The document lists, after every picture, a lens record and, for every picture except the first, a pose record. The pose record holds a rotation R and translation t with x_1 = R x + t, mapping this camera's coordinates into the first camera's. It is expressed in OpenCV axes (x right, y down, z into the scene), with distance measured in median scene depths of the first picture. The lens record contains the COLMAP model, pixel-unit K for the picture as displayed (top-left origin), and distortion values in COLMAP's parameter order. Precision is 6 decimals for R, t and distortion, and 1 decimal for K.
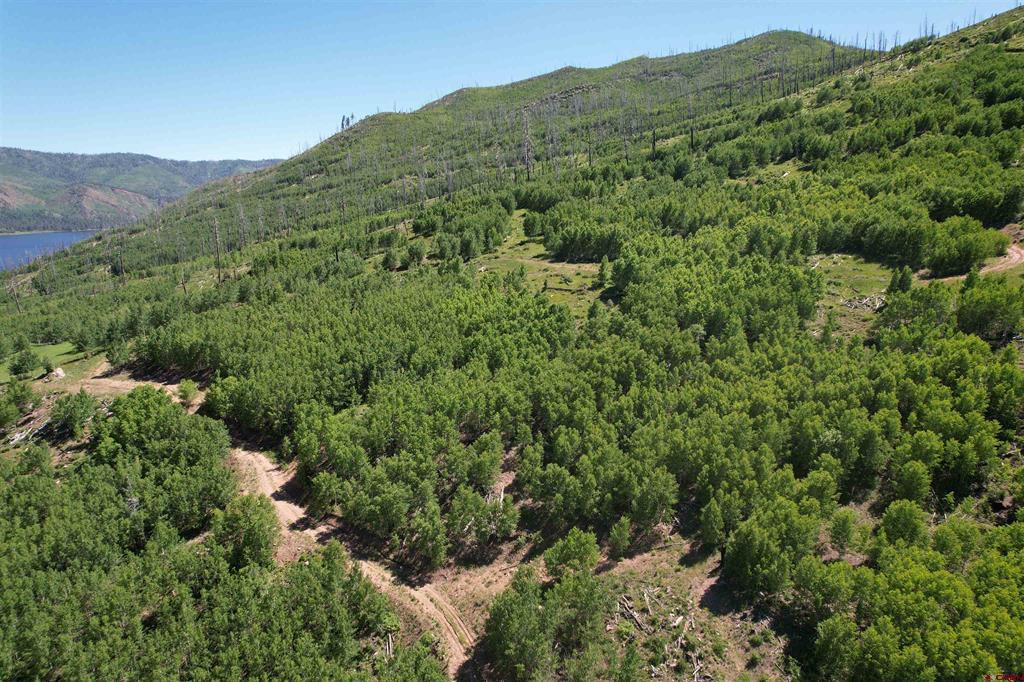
lens RADIAL K [[654.8, 0, 512.5], [0, 654.8, 340.6], [0, 0, 1]] dist [-0.079680, 0.073596]
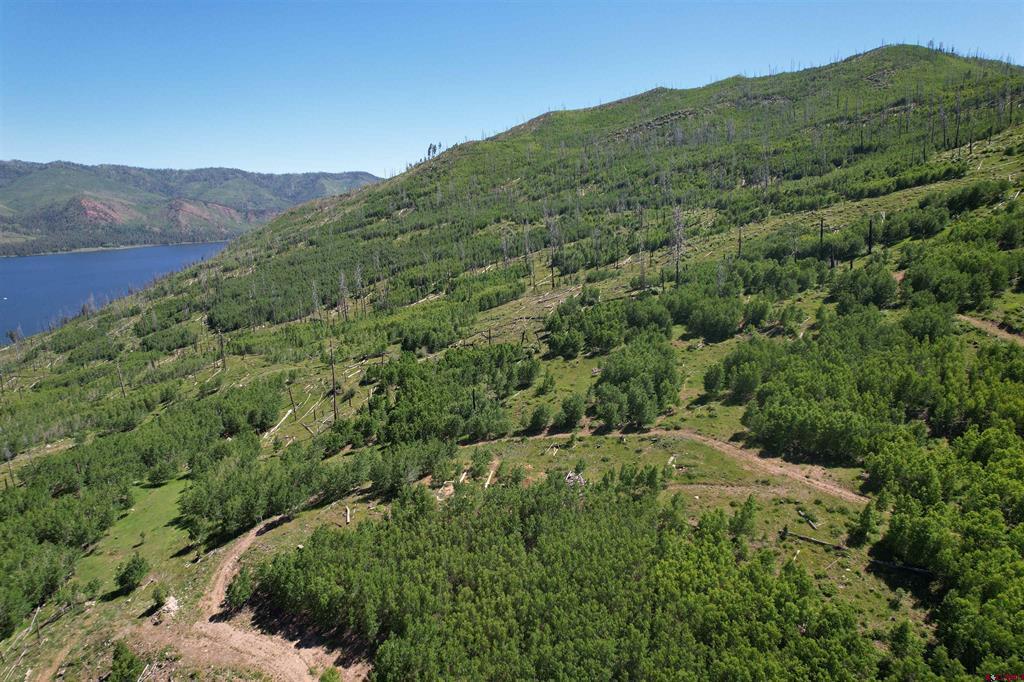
lens RADIAL K [[654.8, 0, 512.8], [0, 654.8, 337.9], [0, 0, 1]] dist [-0.079680, 0.073596]
pose [[0.994112, 0.015193, -0.107282, -0.185780], [-0.016764, 0.999765, -0.013749, -0.292497], [0.107048, 0.015467, 0.994134, 0.220981]]
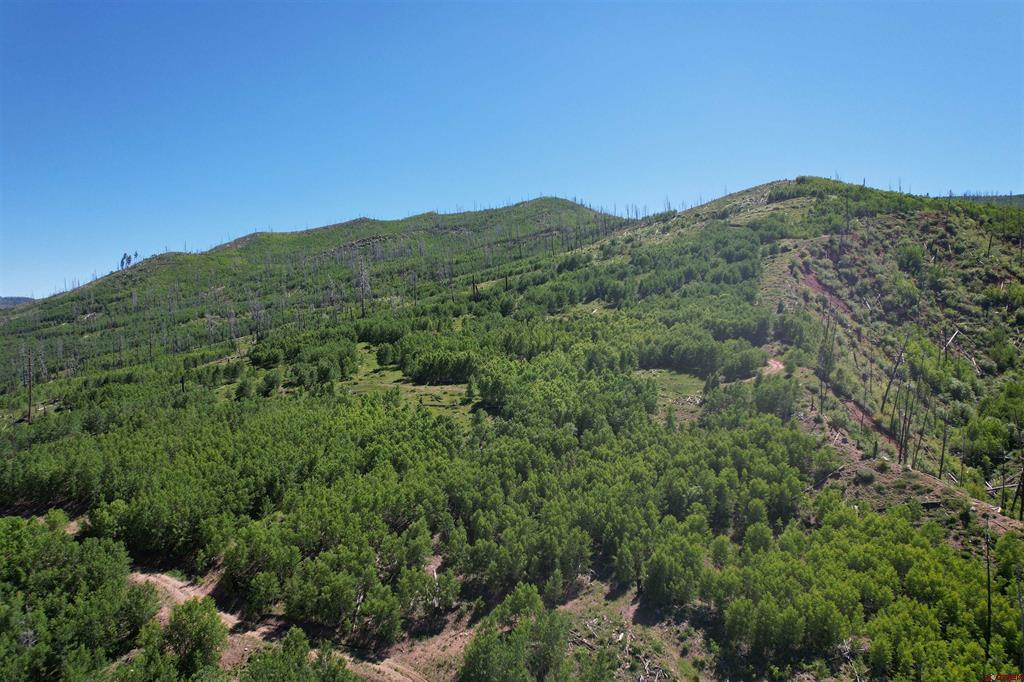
lens RADIAL K [[654.8, 0, 511.3], [0, 654.8, 339.6], [0, 0, 1]] dist [-0.079680, 0.073596]
pose [[0.949034, 0.001357, 0.315171, -0.153765], [0.067416, 0.975972, -0.207203, 0.051324], [-0.307879, 0.217890, 0.926139, -0.101951]]
